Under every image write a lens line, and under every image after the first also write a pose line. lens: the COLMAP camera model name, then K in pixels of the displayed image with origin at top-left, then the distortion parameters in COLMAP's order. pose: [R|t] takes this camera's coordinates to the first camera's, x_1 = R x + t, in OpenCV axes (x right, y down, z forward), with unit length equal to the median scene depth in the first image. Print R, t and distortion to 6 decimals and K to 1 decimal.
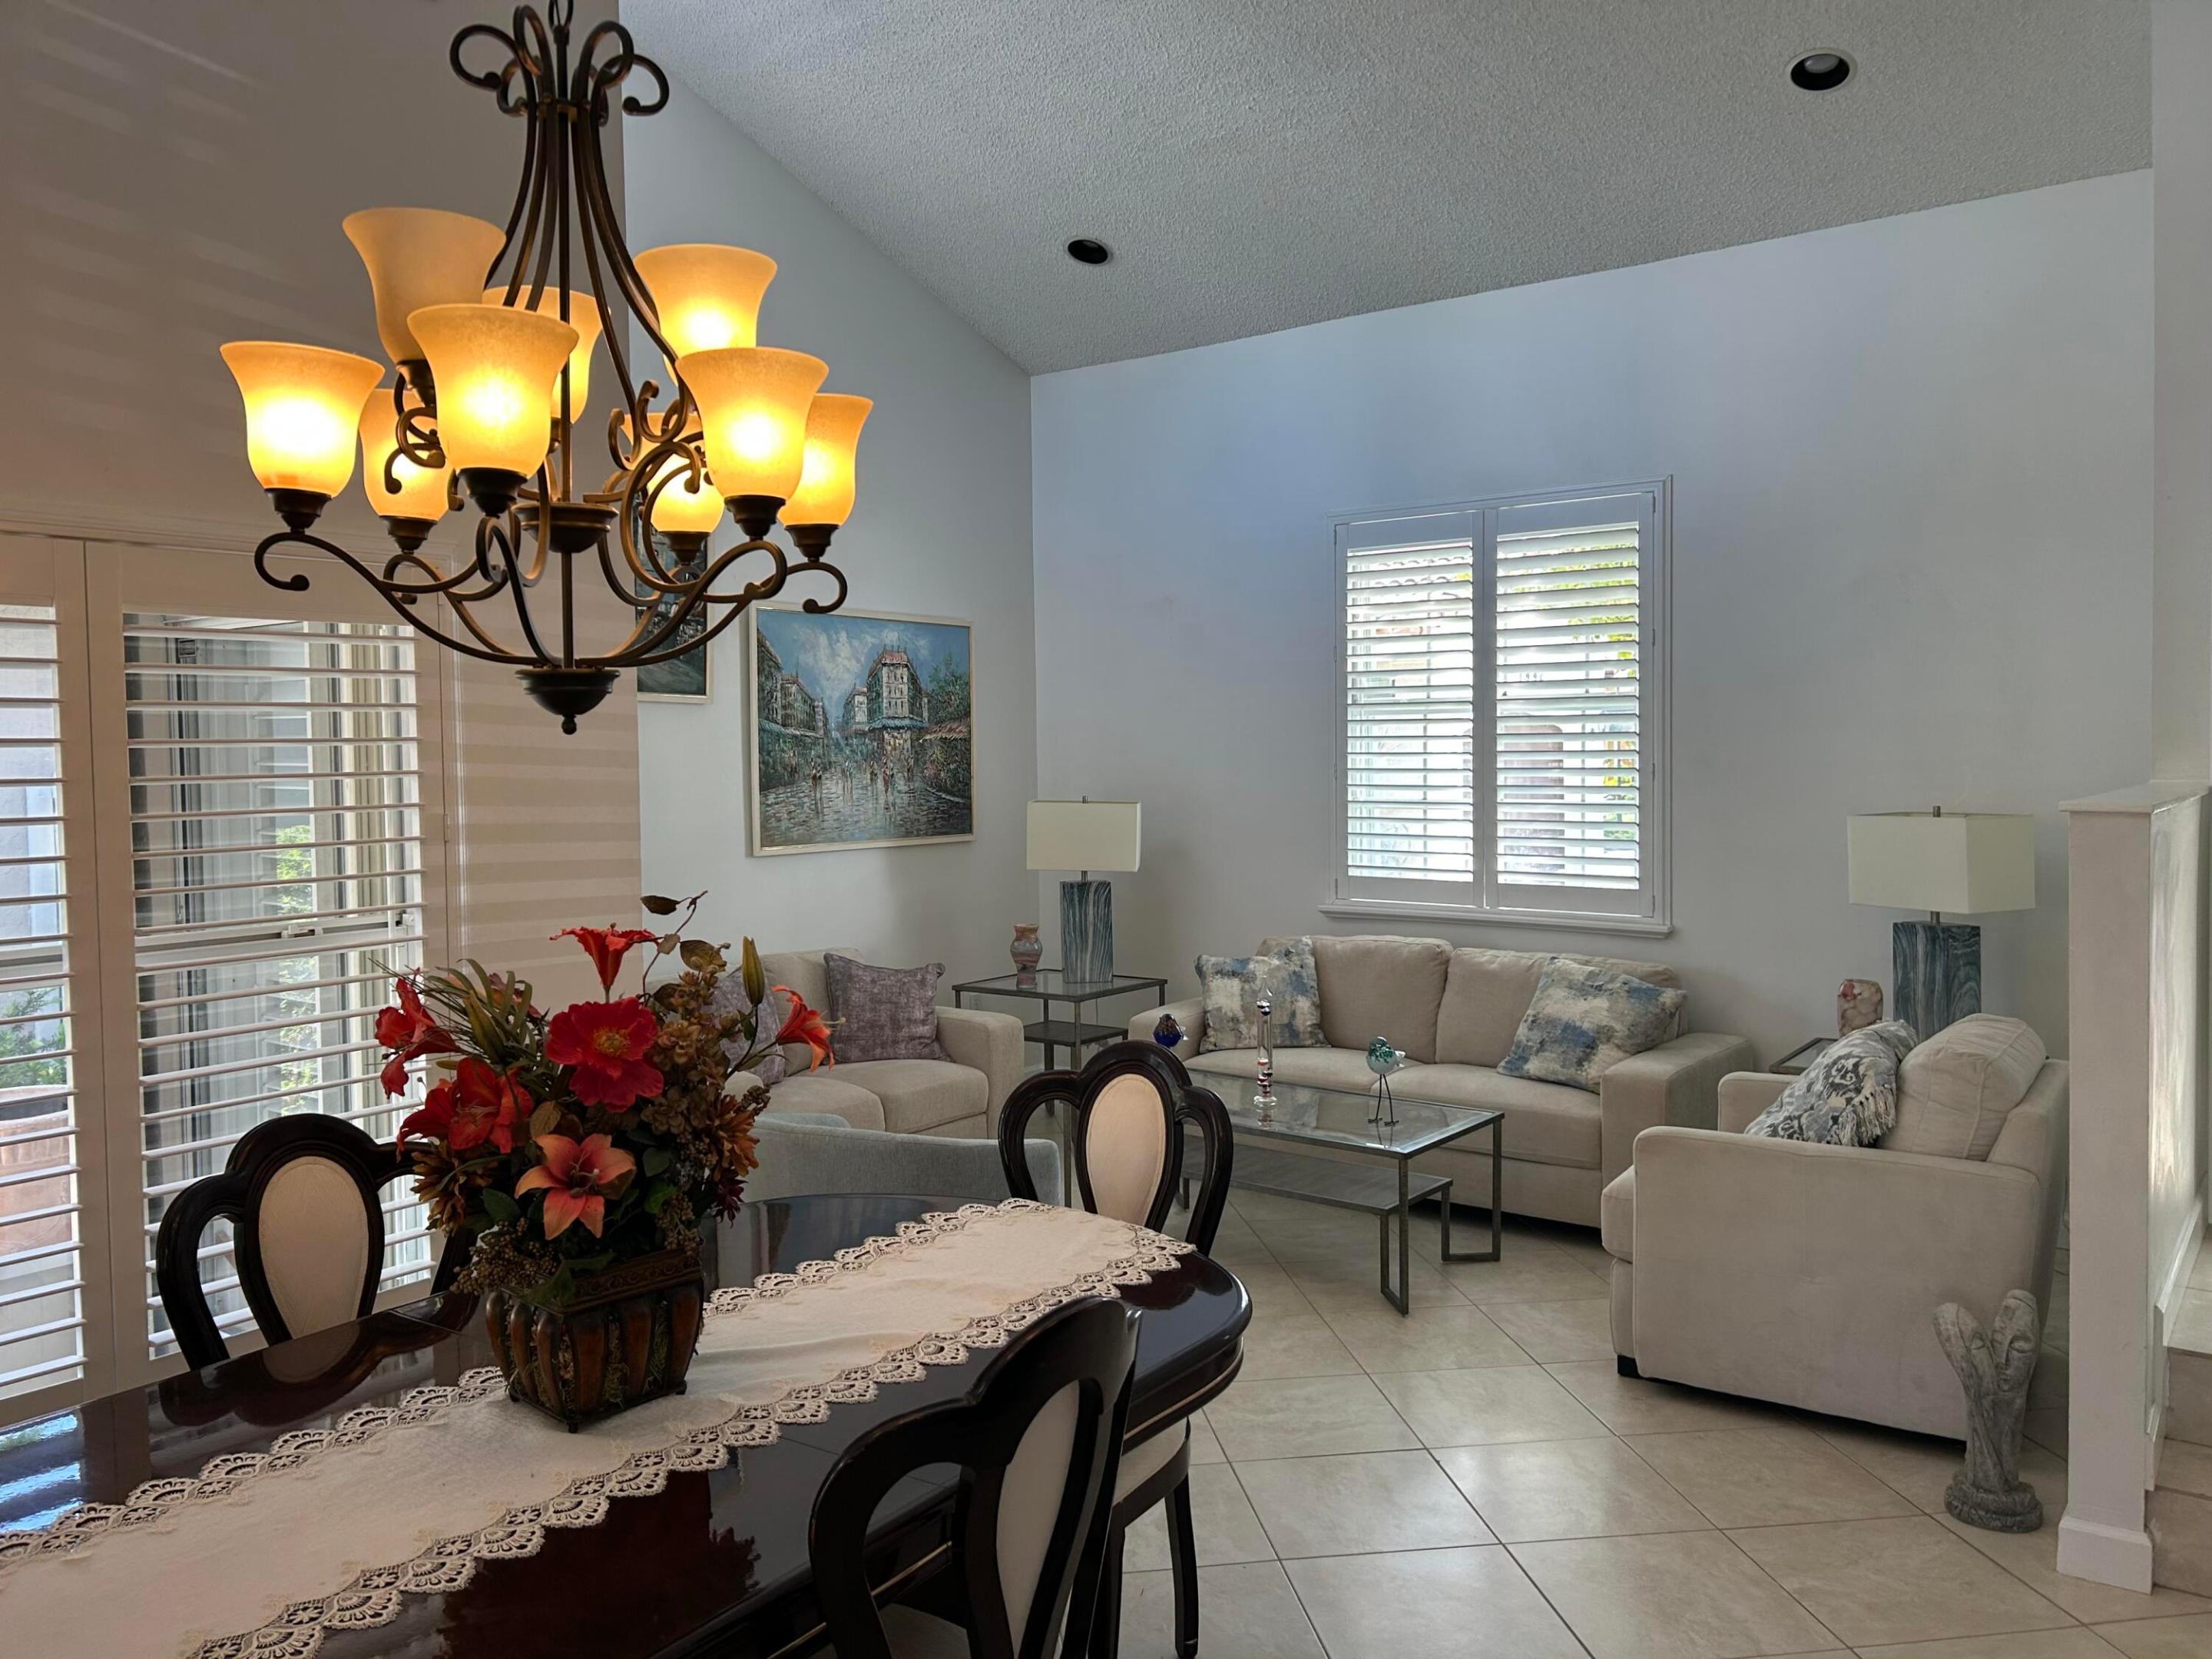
lens RADIAL K [[1654.0, 0, 1096.8], [0, 1654.0, 821.5], [0, 0, 1]] dist [-0.002827, -0.021144]
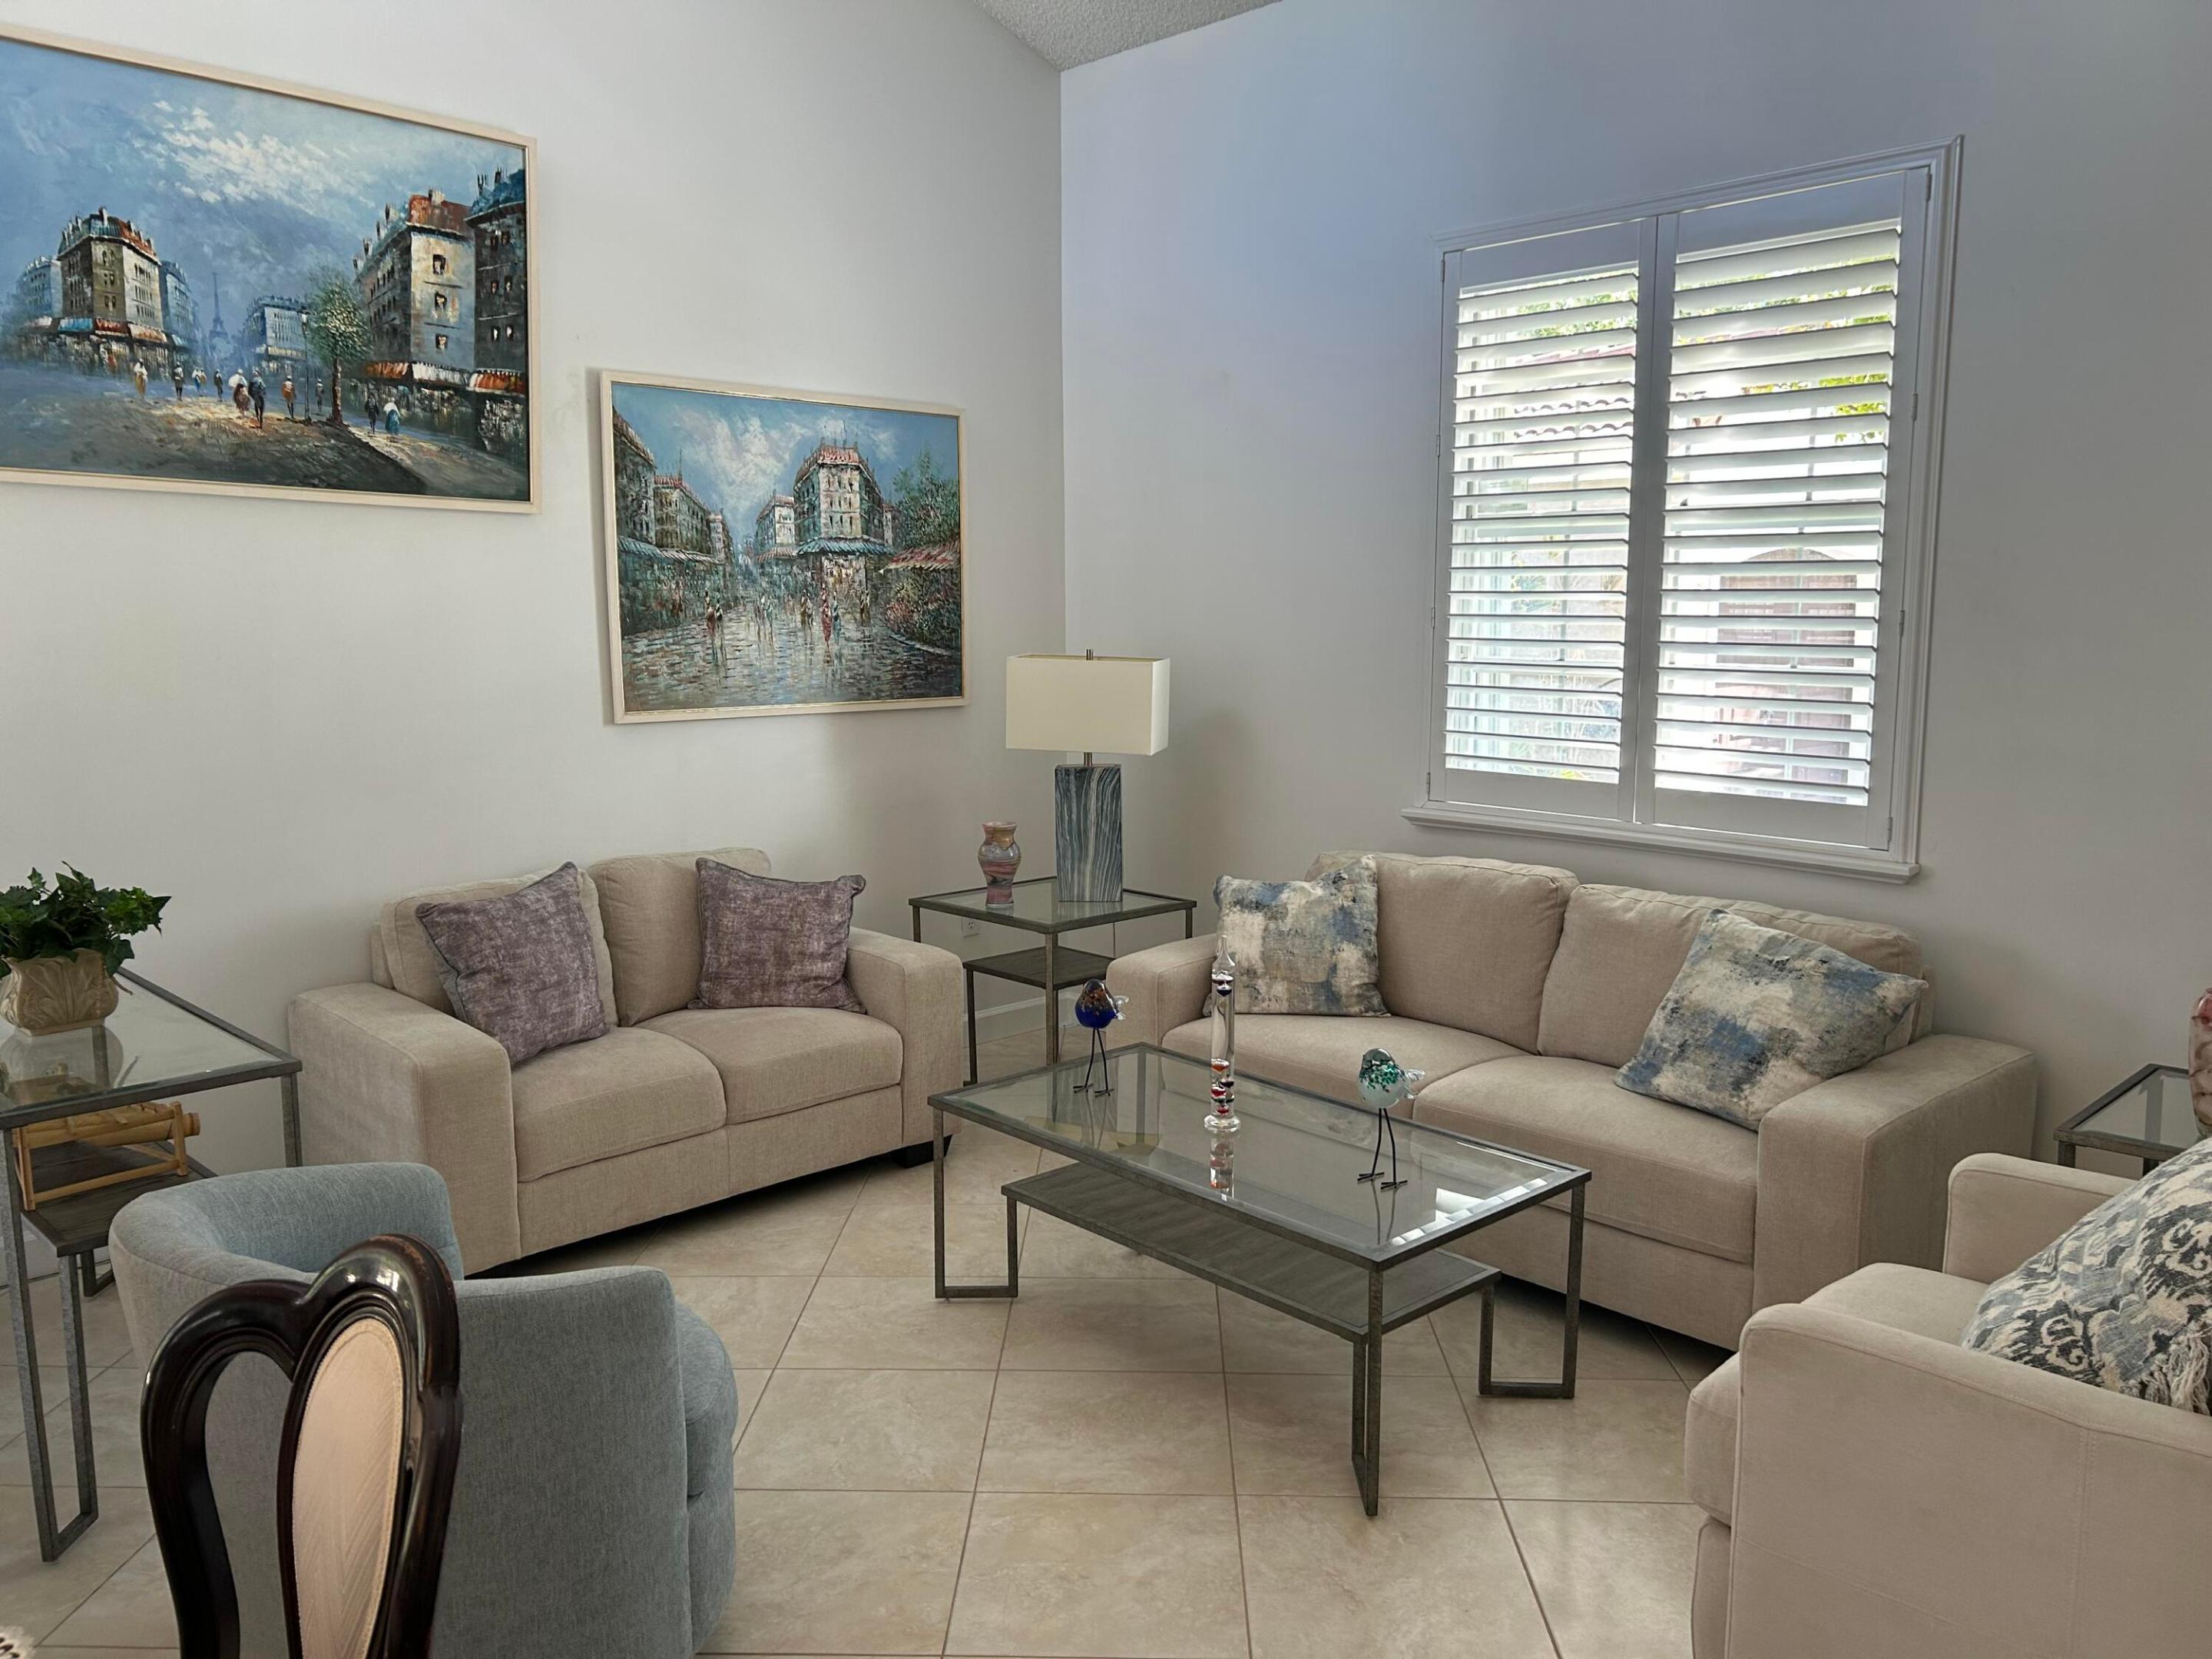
lens RADIAL K [[1654.0, 0, 1114.6], [0, 1654.0, 839.0], [0, 0, 1]] dist [-0.002827, -0.021144]
pose [[0.986947, 0.032467, -0.157738, 0.133402], [-0.016613, 0.994768, 0.100804, -0.006083], [0.160186, -0.096868, 0.982322, 0.304703]]
